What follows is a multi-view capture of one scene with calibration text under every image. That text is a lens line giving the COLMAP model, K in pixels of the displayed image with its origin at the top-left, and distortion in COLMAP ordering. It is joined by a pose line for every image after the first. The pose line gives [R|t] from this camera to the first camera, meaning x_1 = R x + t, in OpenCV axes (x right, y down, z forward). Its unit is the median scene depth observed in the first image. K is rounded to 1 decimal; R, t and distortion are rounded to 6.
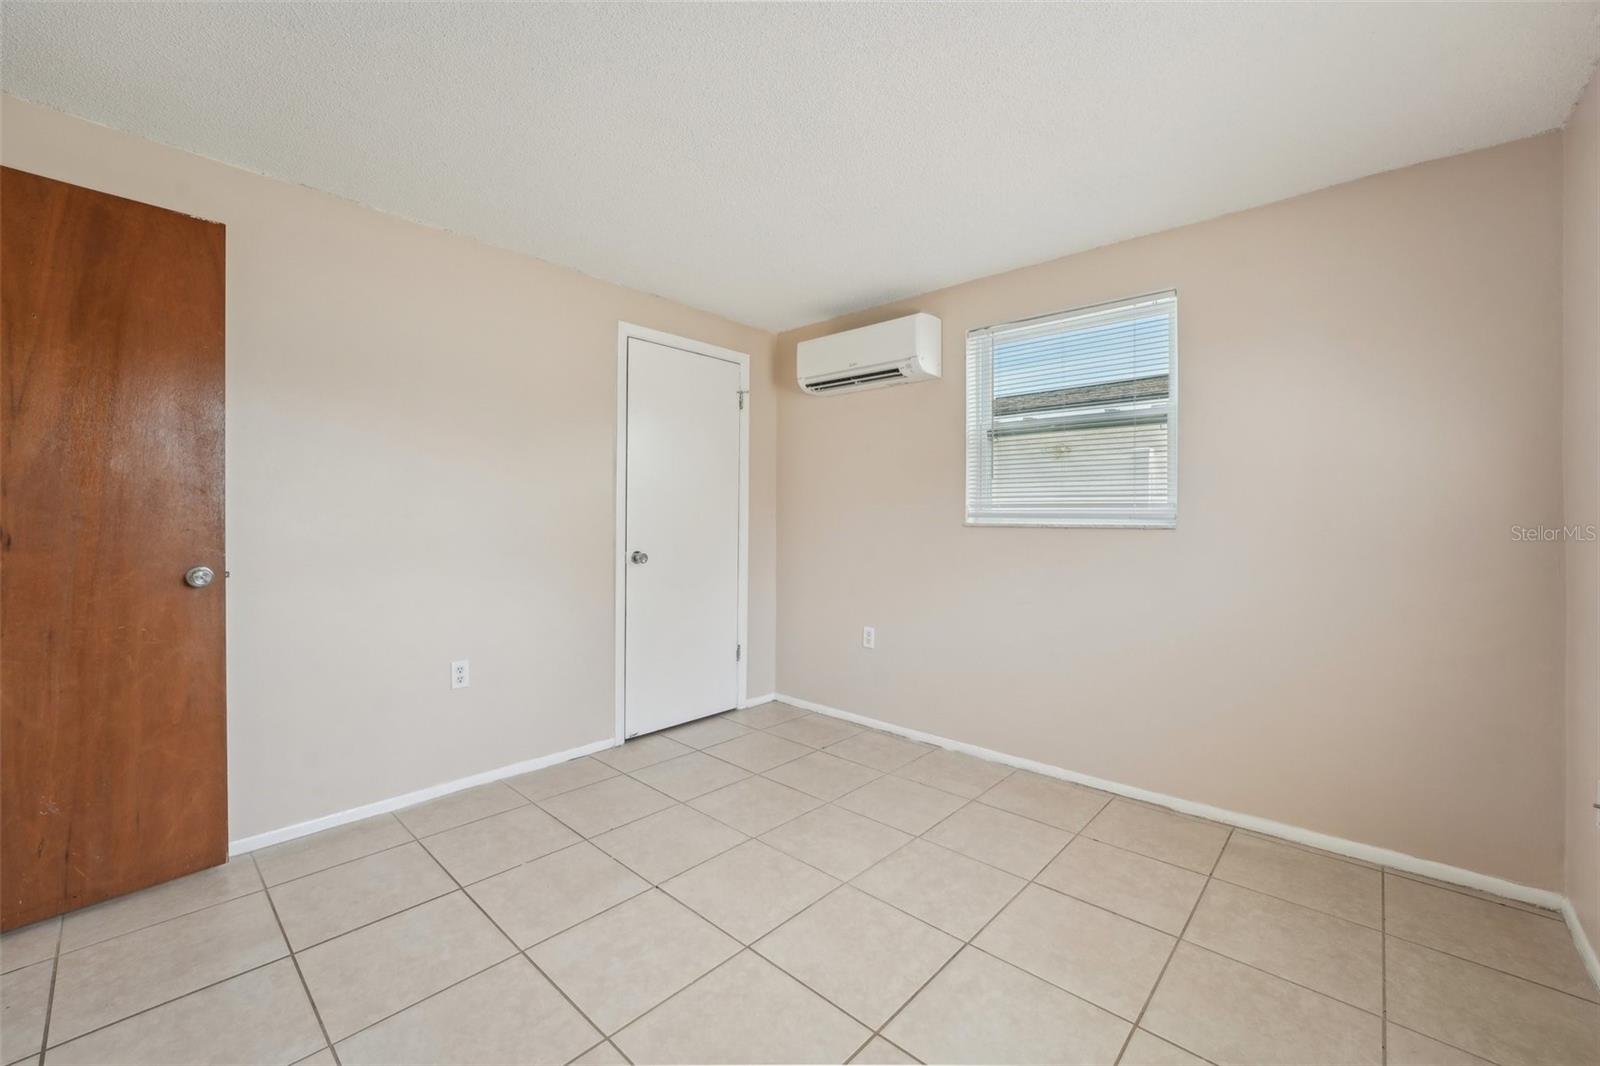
lens RADIAL K [[649.8, 0, 801.2], [0, 649.8, 521.9], [0, 0, 1]] dist [-0.019854, 0.002643]
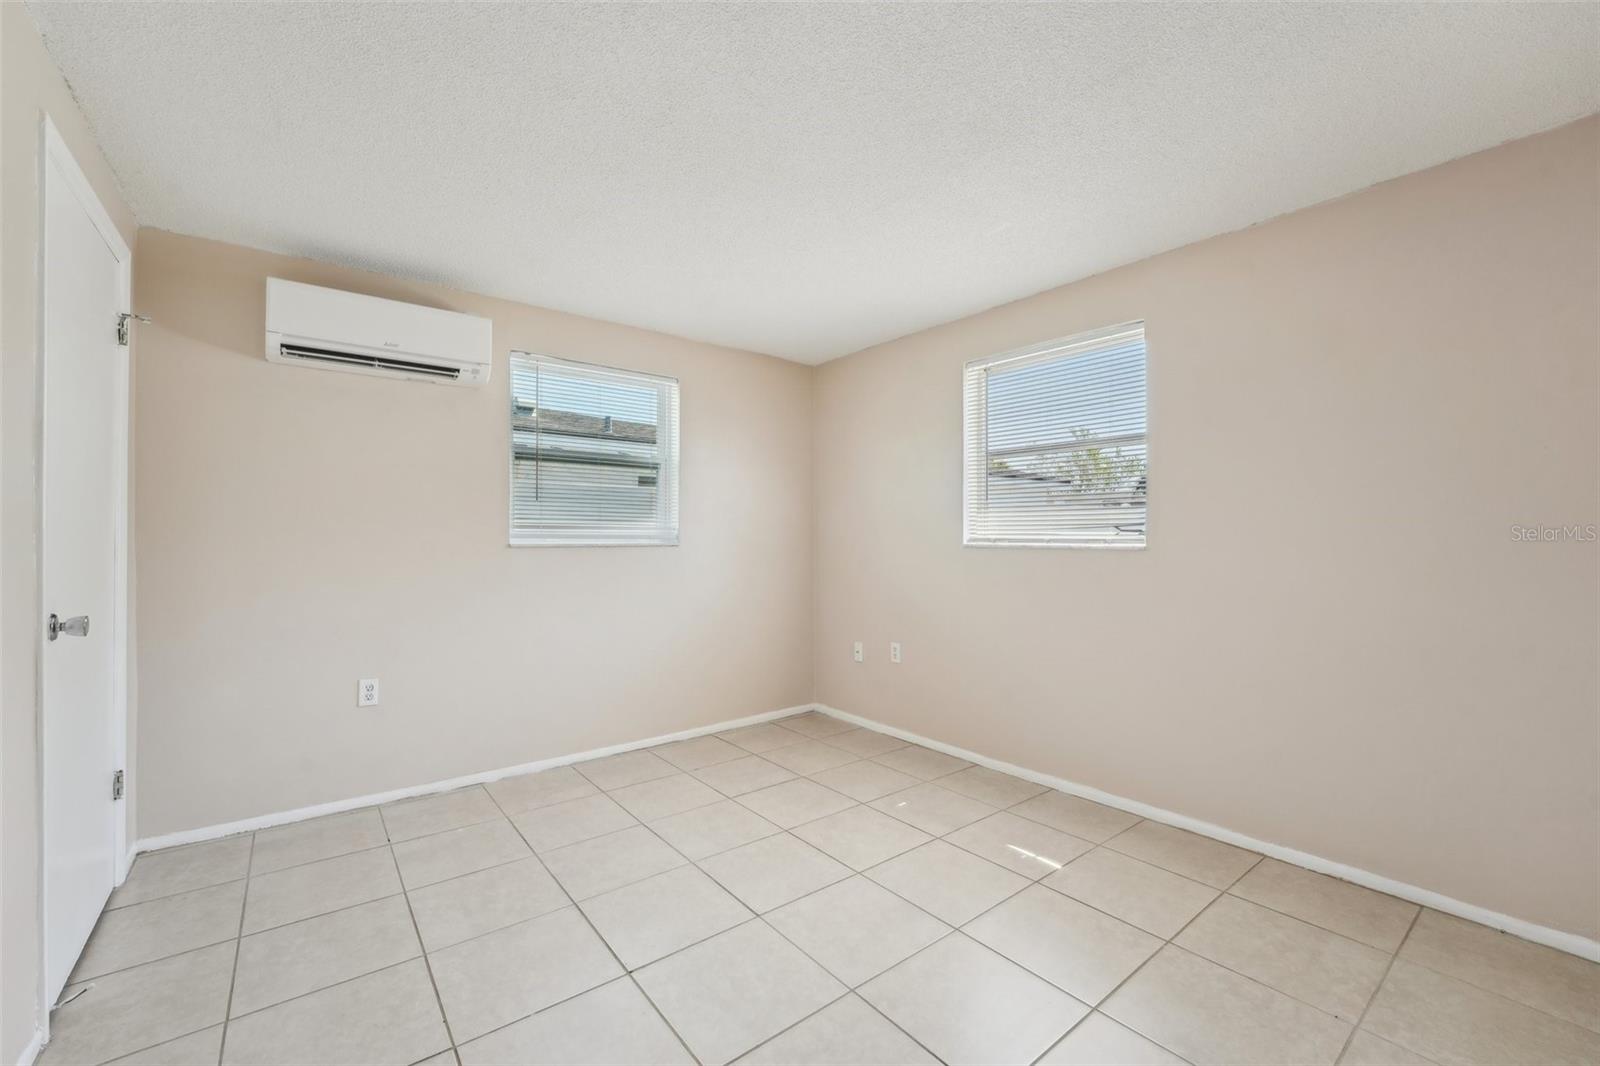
lens RADIAL K [[649.8, 0, 807.5], [0, 649.8, 540.1], [0, 0, 1]] dist [-0.019854, 0.002643]
pose [[0.145212, -0.008830, 0.989361, -0.716631], [0.005579, 0.999952, 0.008105, -0.010310], [-0.989385, 0.004343, 0.145254, 0.445812]]
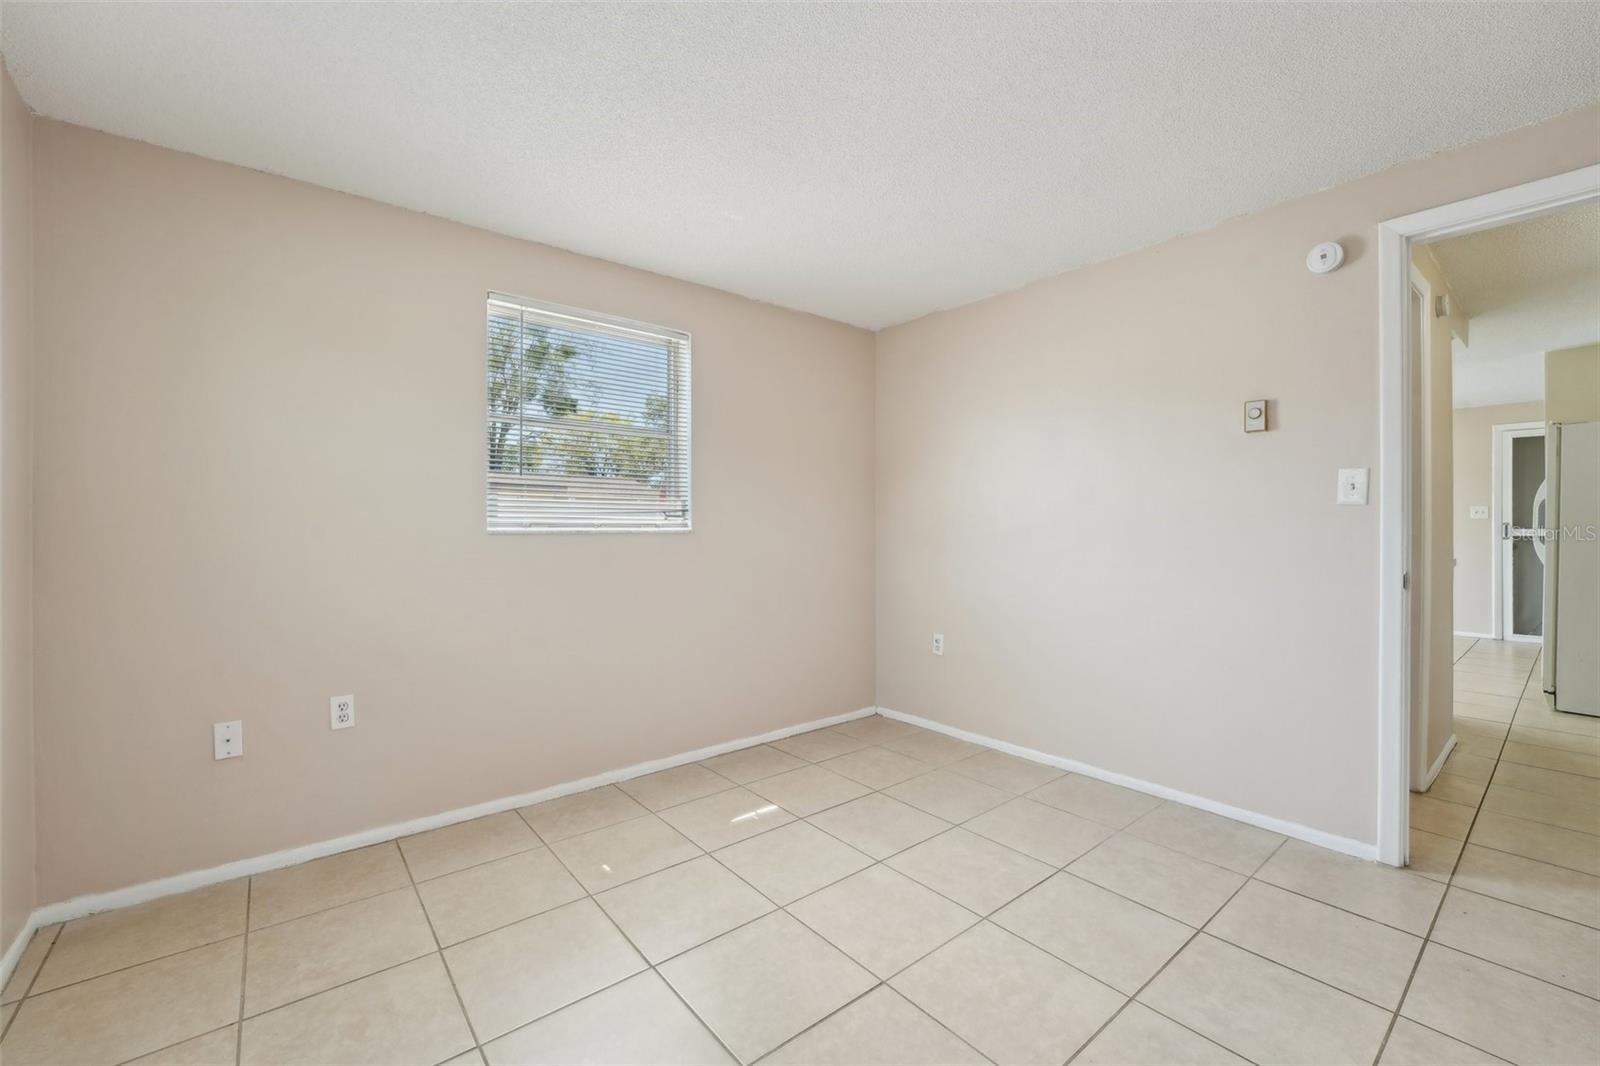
lens RADIAL K [[649.8, 0, 802.2], [0, 649.8, 525.5], [0, 0, 1]] dist [-0.019854, 0.002643]
pose [[-0.990437, -0.006225, 0.137825, -0.053667], [-0.005422, 0.999966, 0.006202, -0.006066], [-0.137859, 0.005396, -0.990437, 1.159921]]
